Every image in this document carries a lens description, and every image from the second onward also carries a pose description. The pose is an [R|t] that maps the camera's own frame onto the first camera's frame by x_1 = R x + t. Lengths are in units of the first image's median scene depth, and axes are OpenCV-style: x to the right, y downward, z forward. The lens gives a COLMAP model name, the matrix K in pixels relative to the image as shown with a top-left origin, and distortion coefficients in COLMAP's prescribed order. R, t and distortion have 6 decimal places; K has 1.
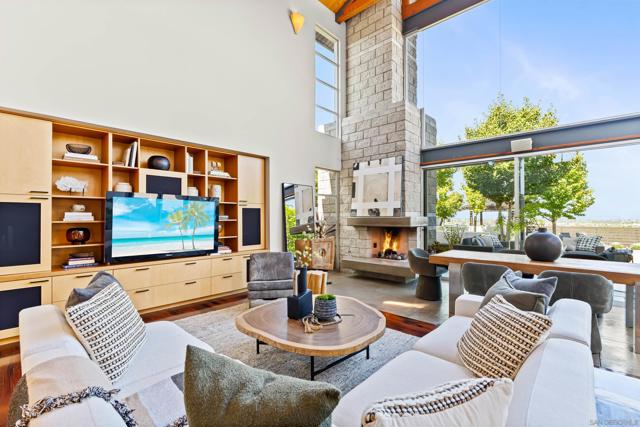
lens RADIAL K [[290.7, 0, 322.7], [0, 290.7, 214.2], [0, 0, 1]] dist [-0.003549, -0.000520]
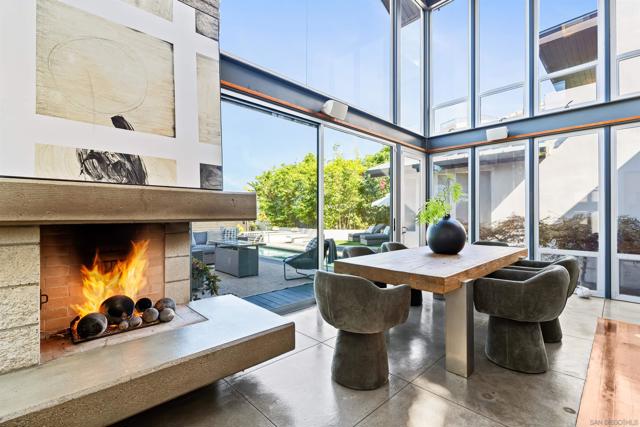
lens RADIAL K [[289.6, 0, 320.0], [0, 289.6, 213.5], [0, 0, 1]] dist [-0.001375, 0.000030]
pose [[0.062052, 0.005224, 0.998059, -0.064871], [-0.011827, 0.999920, -0.004499, 0.033531], [-0.998003, -0.011525, 0.062108, 0.823688]]
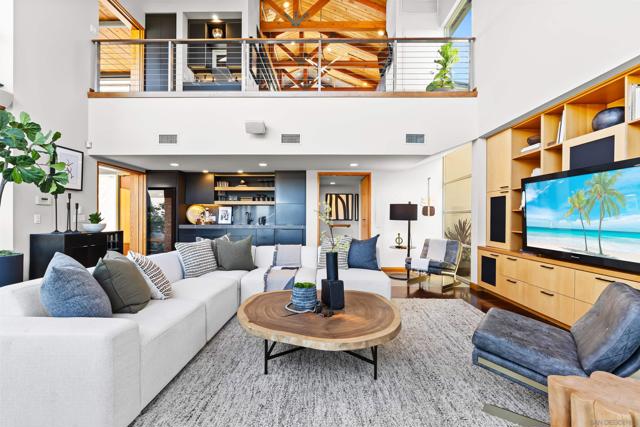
lens RADIAL K [[290.7, 0, 322.7], [0, 290.7, 214.2], [0, 0, 1]] dist [-0.003549, -0.000520]
pose [[-0.746384, -0.008890, -0.665456, 0.251434], [0.001210, 0.999891, -0.014715, 0.033555], [0.665515, -0.011788, -0.746292, 0.757547]]
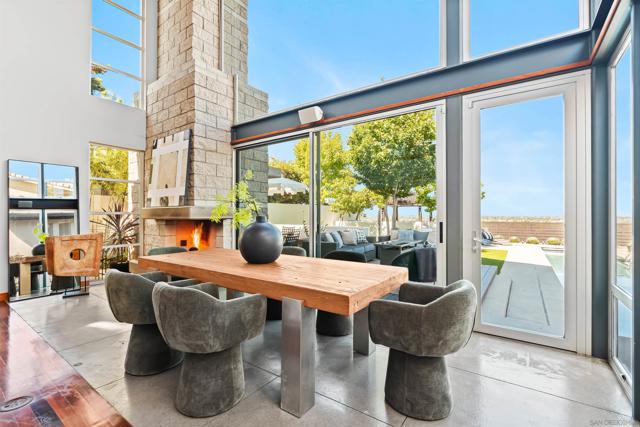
lens RADIAL K [[290.7, 0, 322.7], [0, 290.7, 214.2], [0, 0, 1]] dist [-0.003549, -0.000520]
pose [[0.991364, -0.002058, 0.131121, 0.511650], [0.000900, 0.999960, 0.008897, 0.022129], [-0.131134, -0.008702, 0.991326, 0.164127]]
